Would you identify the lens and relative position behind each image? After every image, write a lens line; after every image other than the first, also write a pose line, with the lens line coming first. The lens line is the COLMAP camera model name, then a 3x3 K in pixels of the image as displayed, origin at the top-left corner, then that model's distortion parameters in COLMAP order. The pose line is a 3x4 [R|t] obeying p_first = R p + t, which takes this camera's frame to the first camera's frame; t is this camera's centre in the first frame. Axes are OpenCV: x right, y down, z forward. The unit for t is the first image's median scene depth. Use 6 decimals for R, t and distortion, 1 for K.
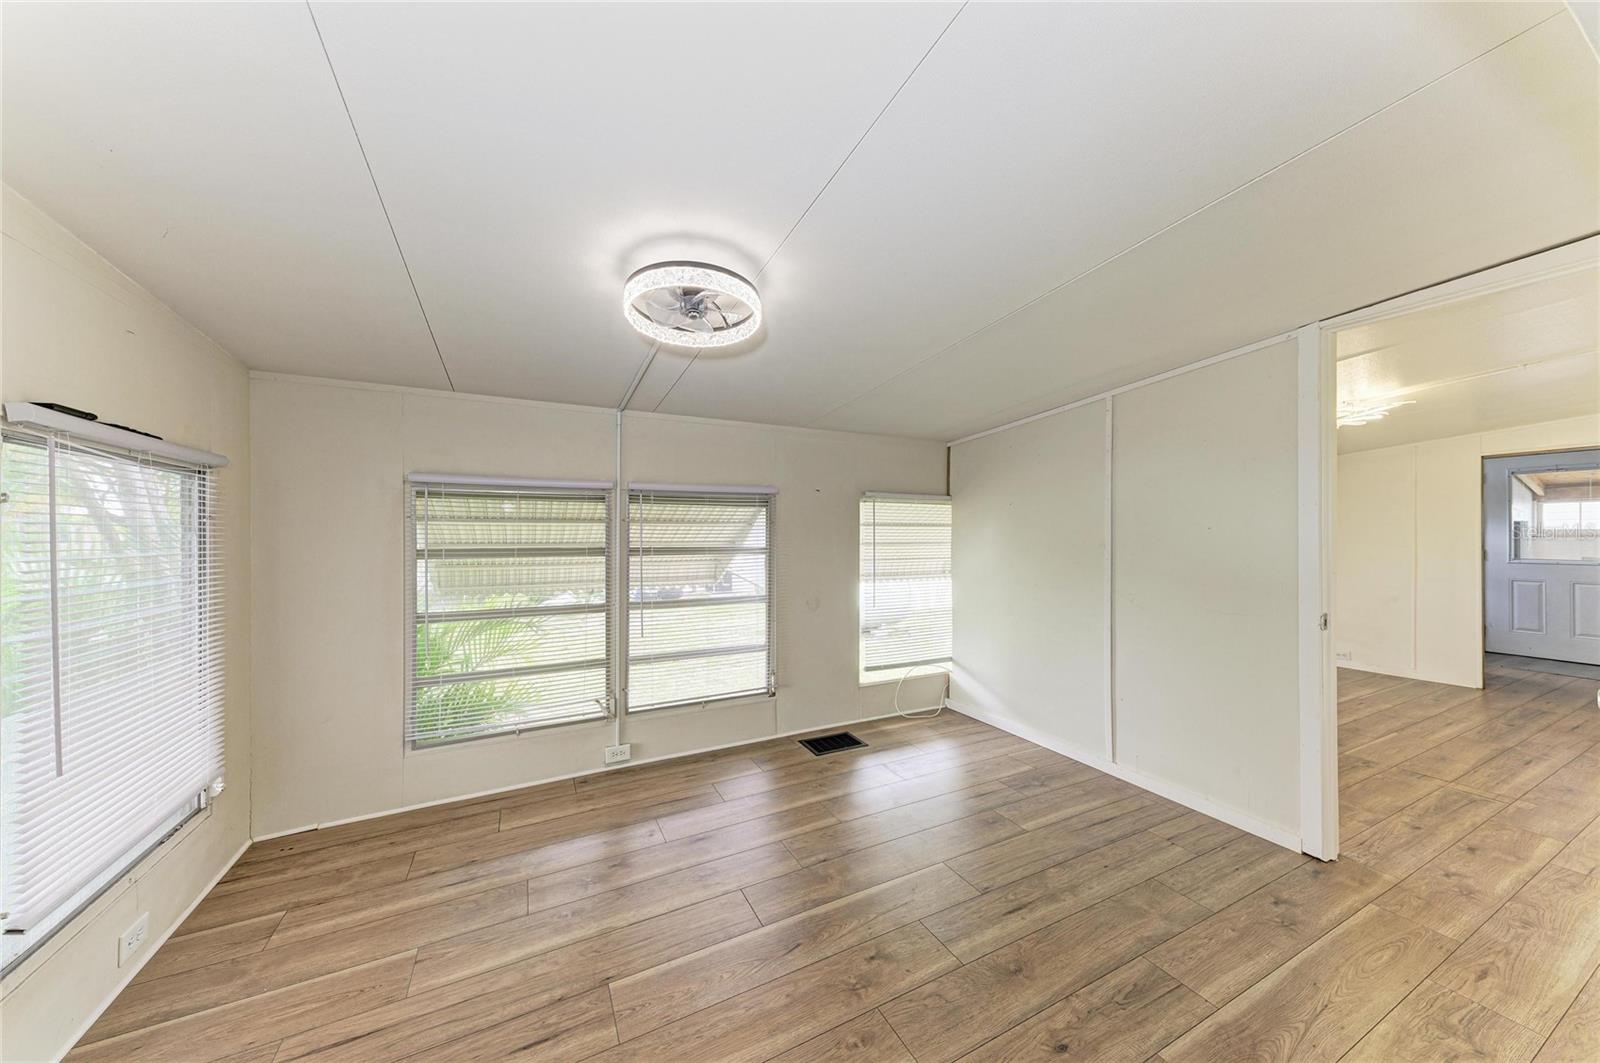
lens RADIAL K [[542.0, 0, 801.6], [0, 542.0, 537.5], [0, 0, 1]] dist [0.021165, -0.004295]
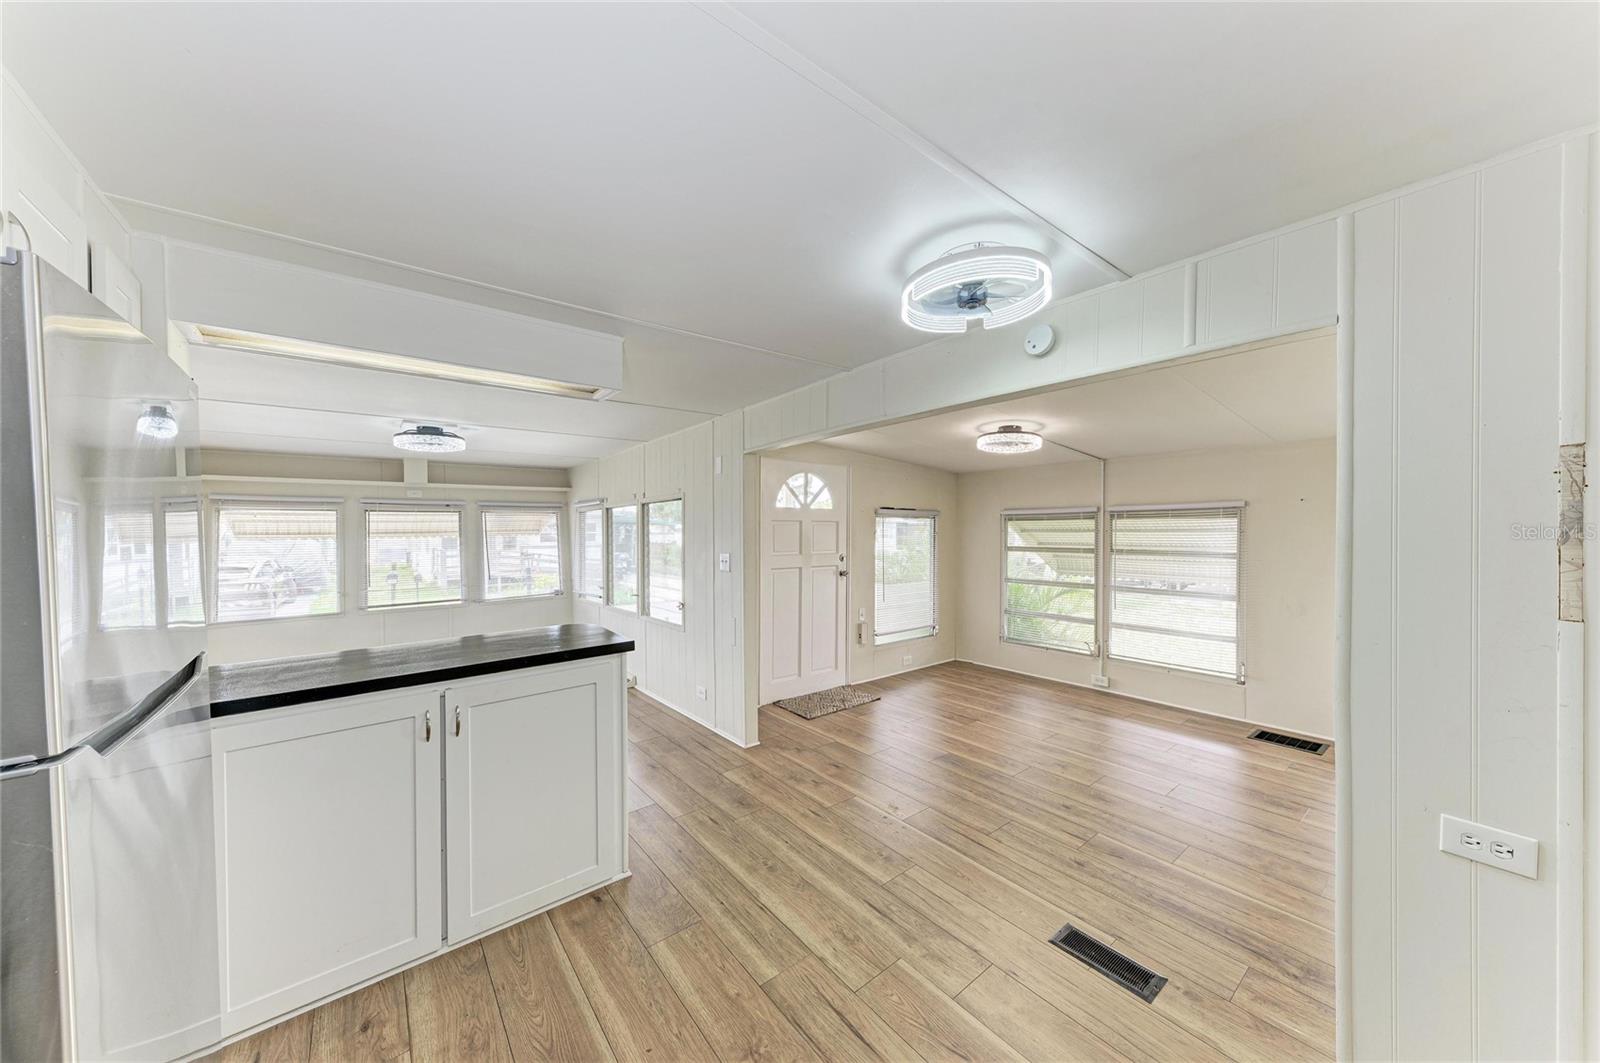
lens RADIAL K [[542.0, 0, 799.8], [0, 542.0, 535.7], [0, 0, 1]] dist [0.021165, -0.004295]
pose [[0.198907, 0.008696, -0.979980, 1.133622], [0.000028, 0.999961, 0.008879, -0.036139], [0.980018, -0.001793, 0.198899, -0.170942]]
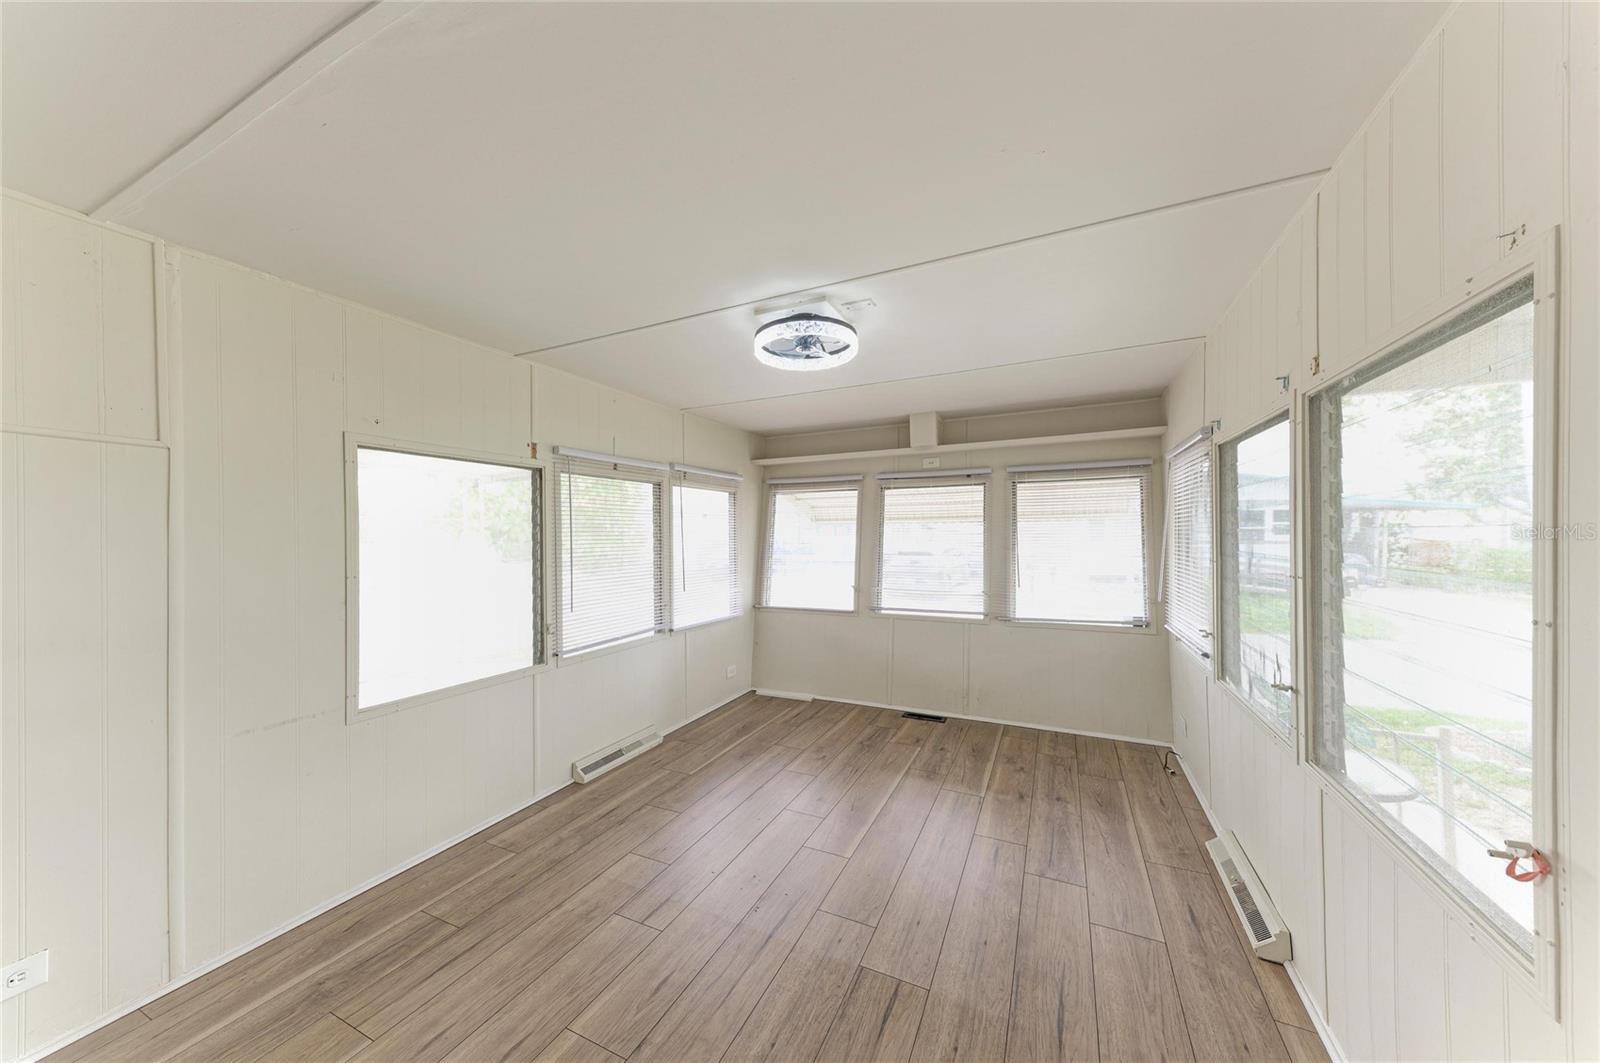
lens RADIAL K [[542.0, 0, 800.5], [0, 542.0, 532.8], [0, 0, 1]] dist [0.021165, -0.004295]
pose [[-0.791717, 0.011671, -0.610777, 0.038413], [0.004780, 0.999905, 0.012910, -0.001023], [0.610870, 0.007302, -0.791697, -0.198230]]
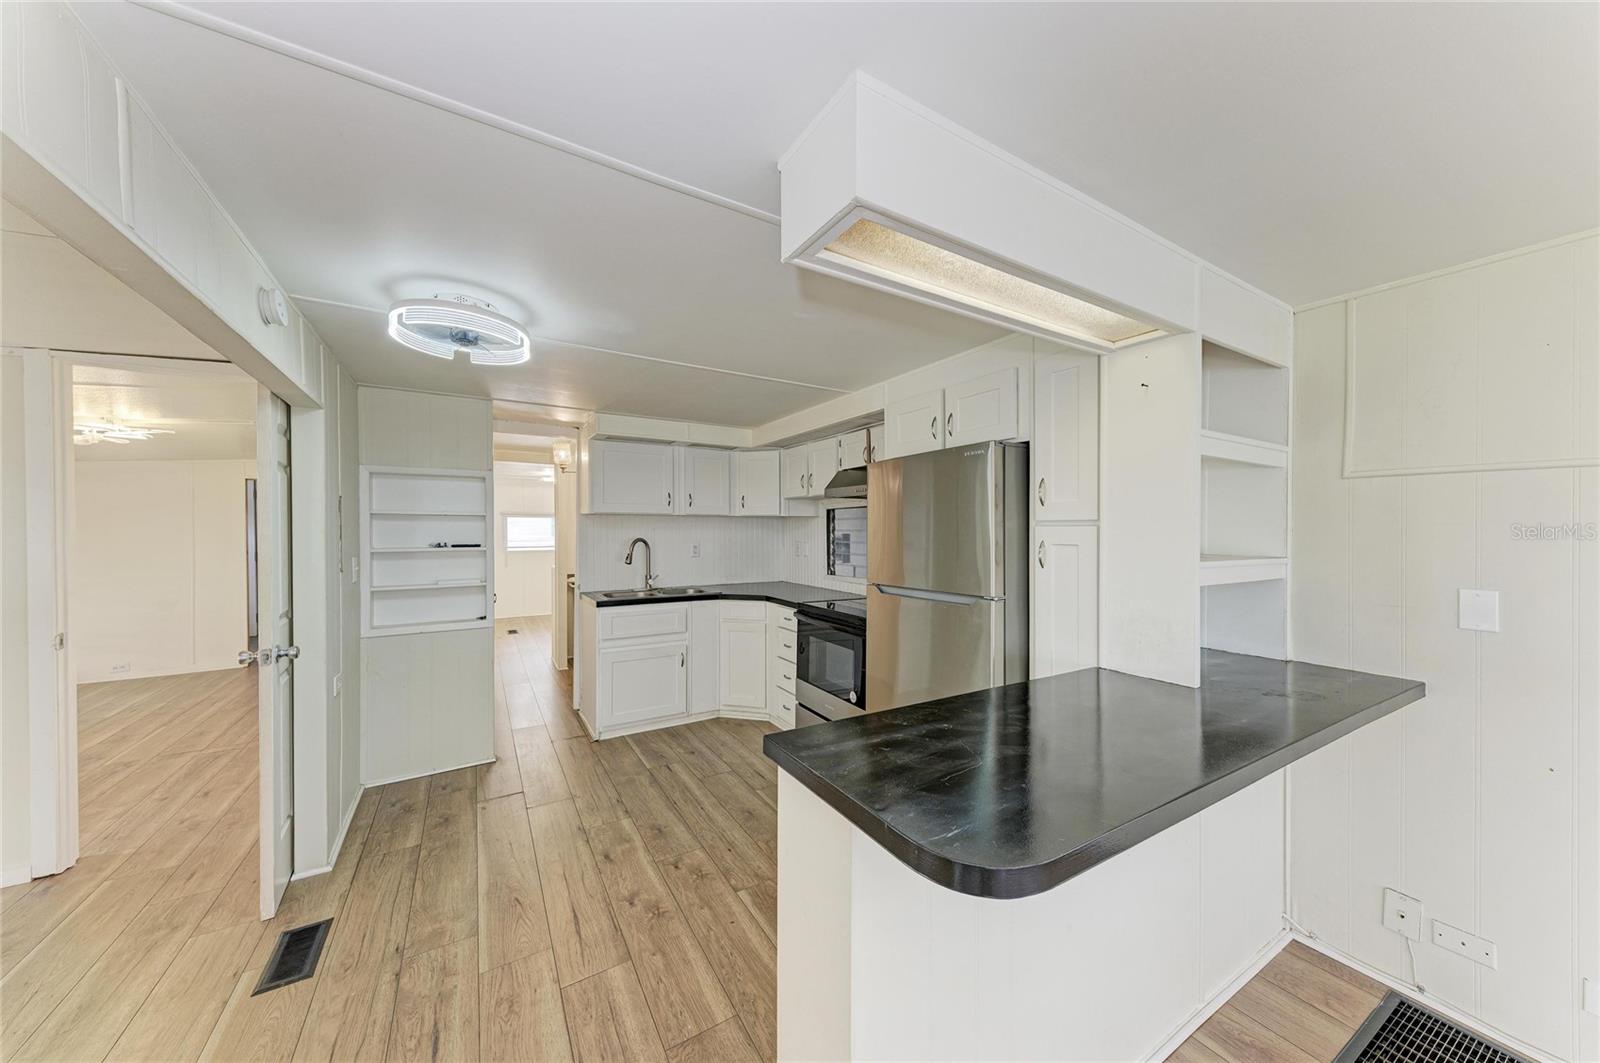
lens RADIAL K [[542.0, 0, 799.9], [0, 542.0, 530.5], [0, 0, 1]] dist [0.021165, -0.004295]
pose [[-0.068937, 0.000130, 0.997621, -0.151524], [0.008942, 0.999960, 0.000487, -0.035861], [-0.997581, 0.008954, -0.068936, -0.253876]]
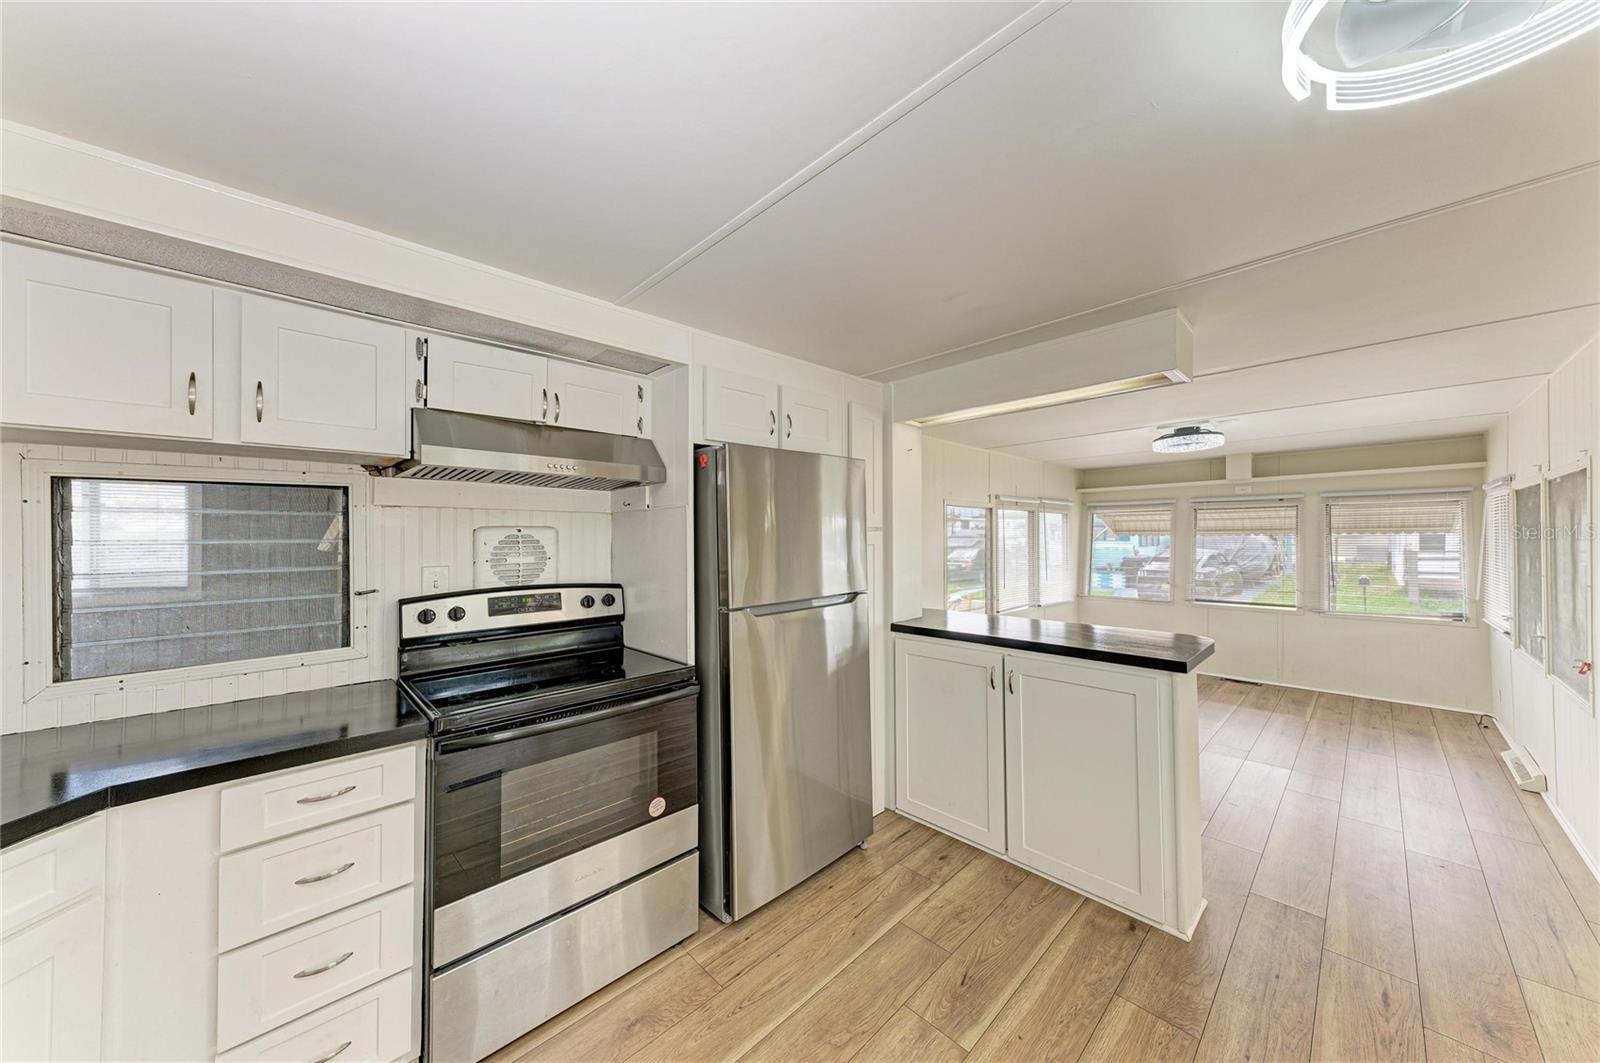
lens RADIAL K [[542.0, 0, 806.1], [0, 542.0, 528.2], [0, 0, 1]] dist [0.021165, -0.004295]
pose [[-0.955176, 0.006114, -0.295976, 0.945676], [0.007326, 0.999969, -0.002988, -0.042020], [0.295949, -0.005023, -0.955191, 0.266078]]
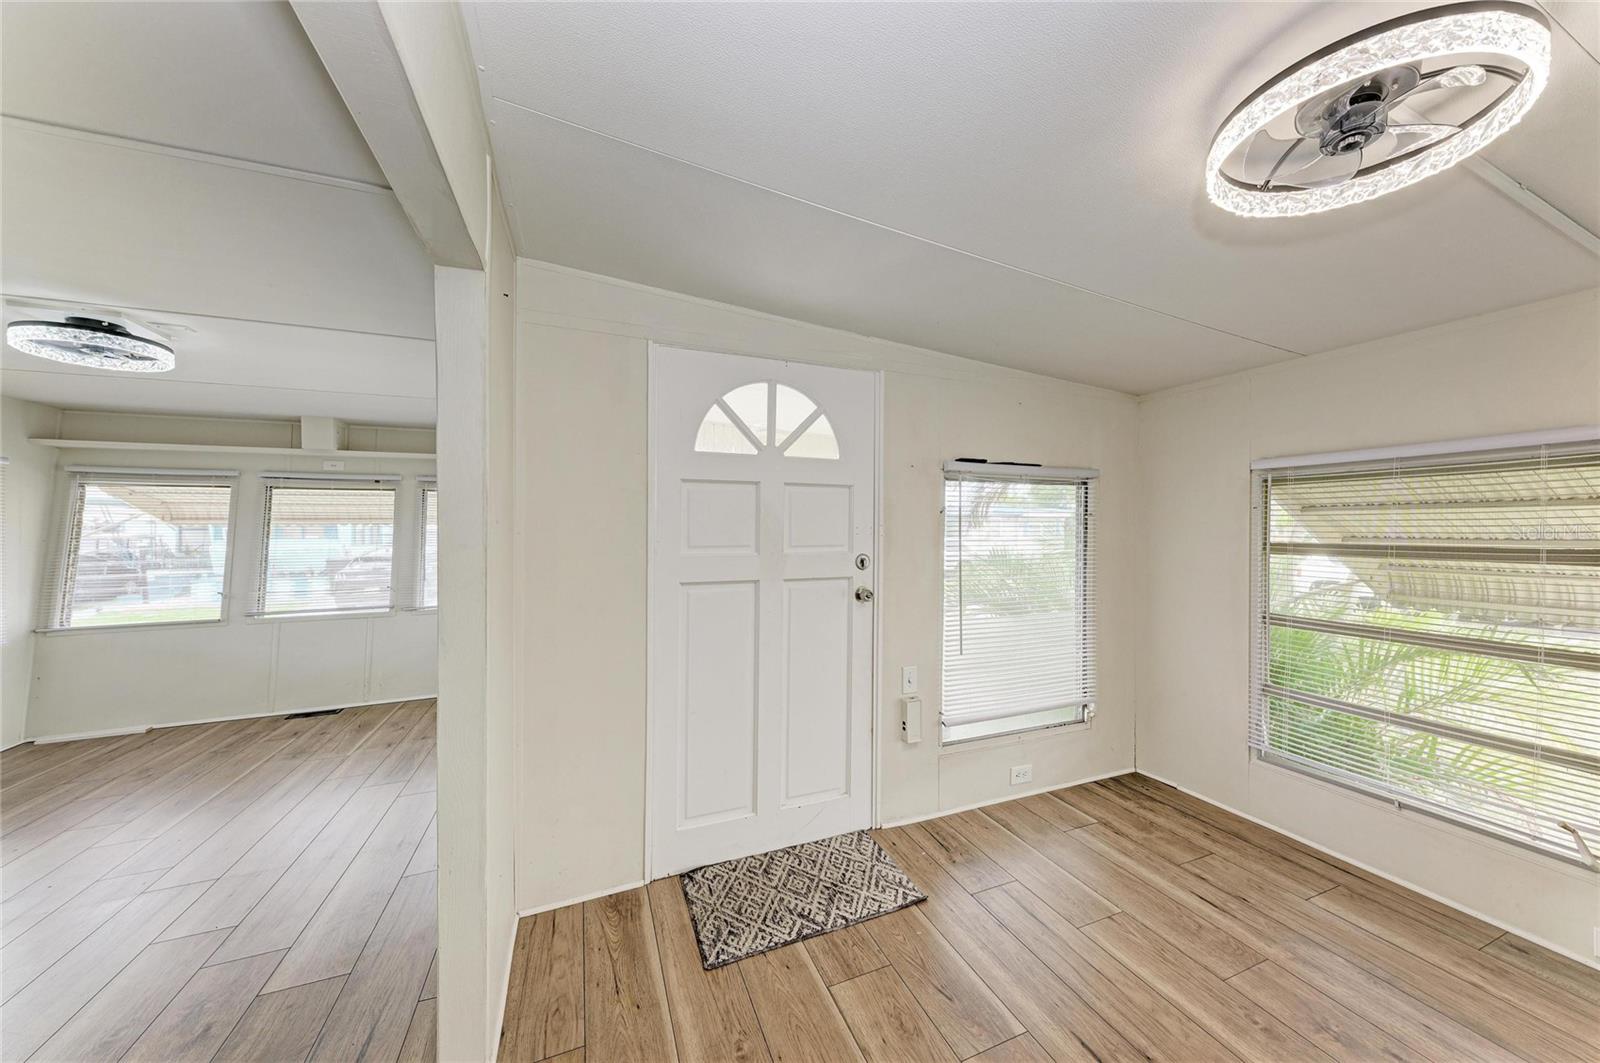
lens RADIAL K [[542.0, 0, 798.7], [0, 542.0, 529.4], [0, 0, 1]] dist [0.021165, -0.004295]
pose [[-0.088081, 0.001876, -0.996112, 0.274114], [-0.003192, 0.999993, 0.002165, 0.000054], [0.996108, 0.003370, -0.088075, 0.297004]]
